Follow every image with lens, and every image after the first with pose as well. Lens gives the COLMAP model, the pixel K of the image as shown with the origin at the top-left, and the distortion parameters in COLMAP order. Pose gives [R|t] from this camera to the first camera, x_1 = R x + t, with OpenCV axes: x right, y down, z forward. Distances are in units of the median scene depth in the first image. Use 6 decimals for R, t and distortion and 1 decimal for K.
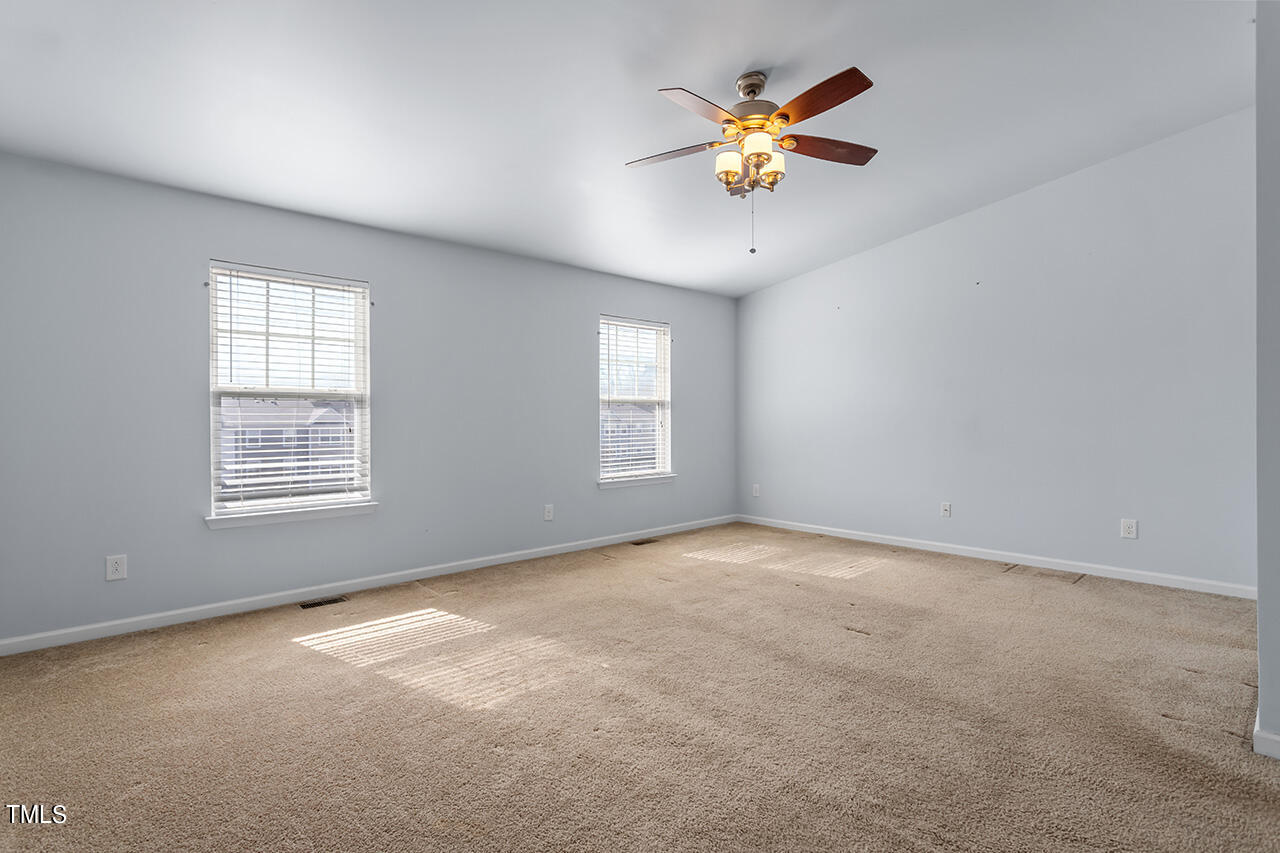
lens RADIAL K [[607.5, 0, 638.0], [0, 607.5, 424.8], [0, 0, 1]] dist [0.002068, 0.001305]
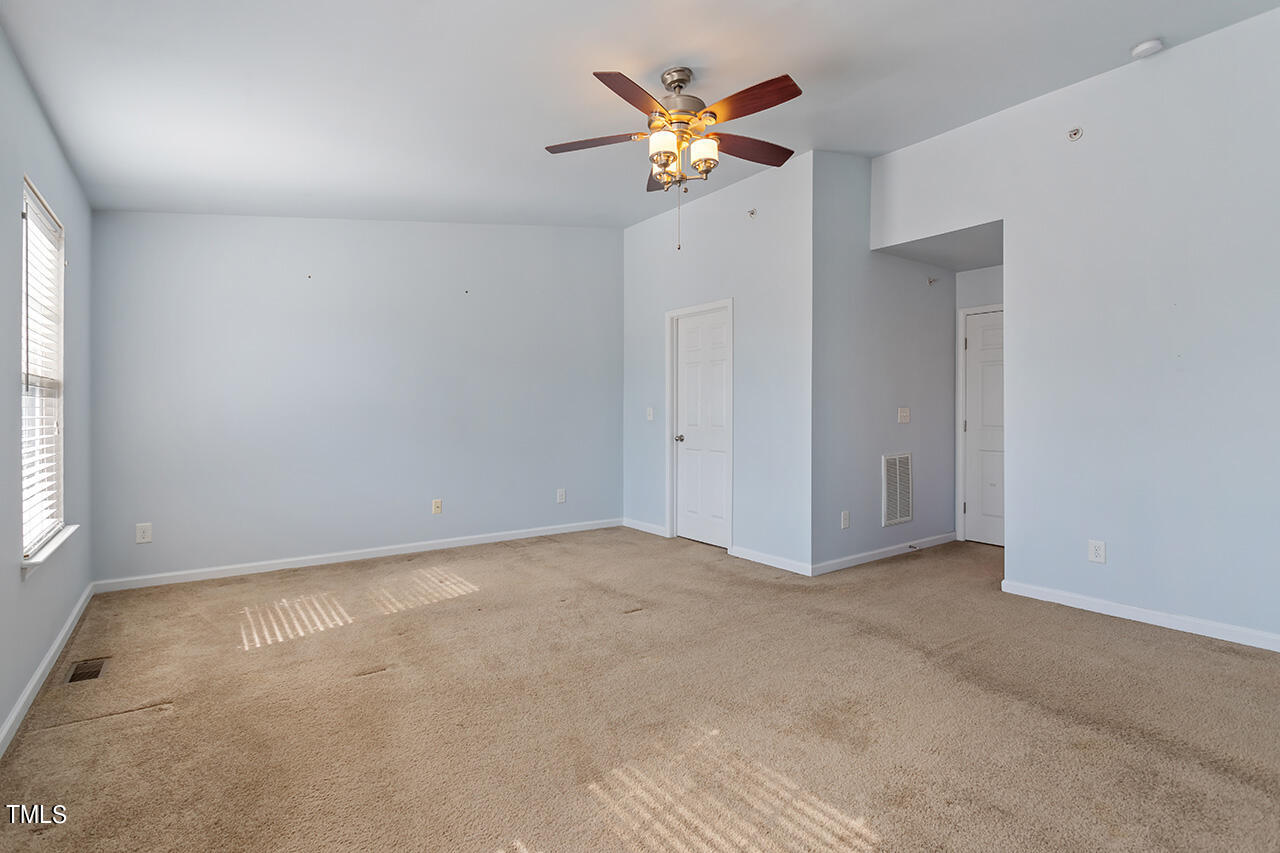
lens RADIAL K [[607.5, 0, 638.0], [0, 607.5, 424.8], [0, 0, 1]] dist [0.002068, 0.001305]
pose [[0.109909, -0.012805, 0.993859, -0.761312], [0.008410, 0.999893, 0.011953, -0.011287], [-0.993906, 0.007045, 0.110005, 0.911246]]
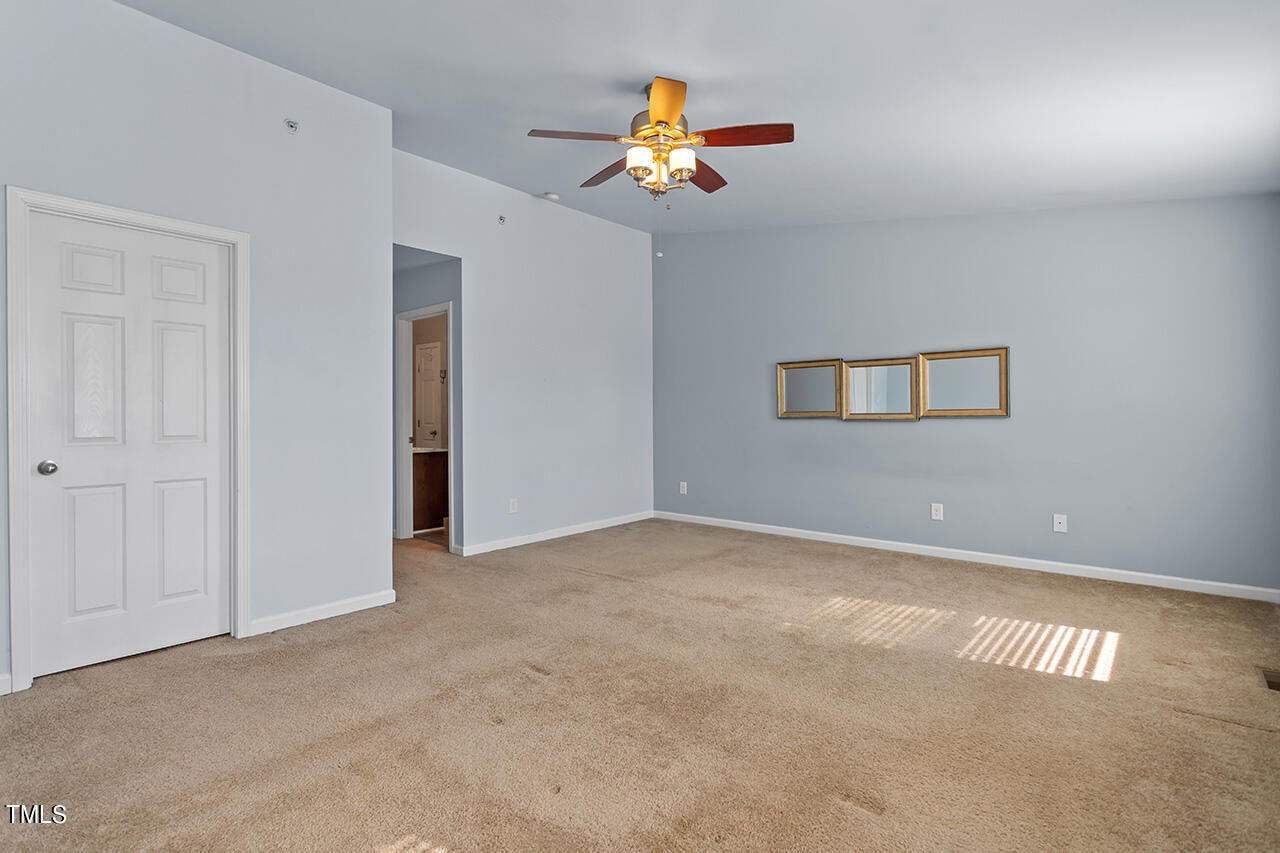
lens RADIAL K [[615.1, 0, 637.1], [0, 615.1, 419.8], [0, 0, 1]] dist [0.002693, 0.000526]
pose [[-0.993657, 0.008174, -0.112157, 0.332370], [0.006421, 0.999852, 0.015982, -0.019377], [0.112271, 0.015160, -0.993562, 1.941598]]
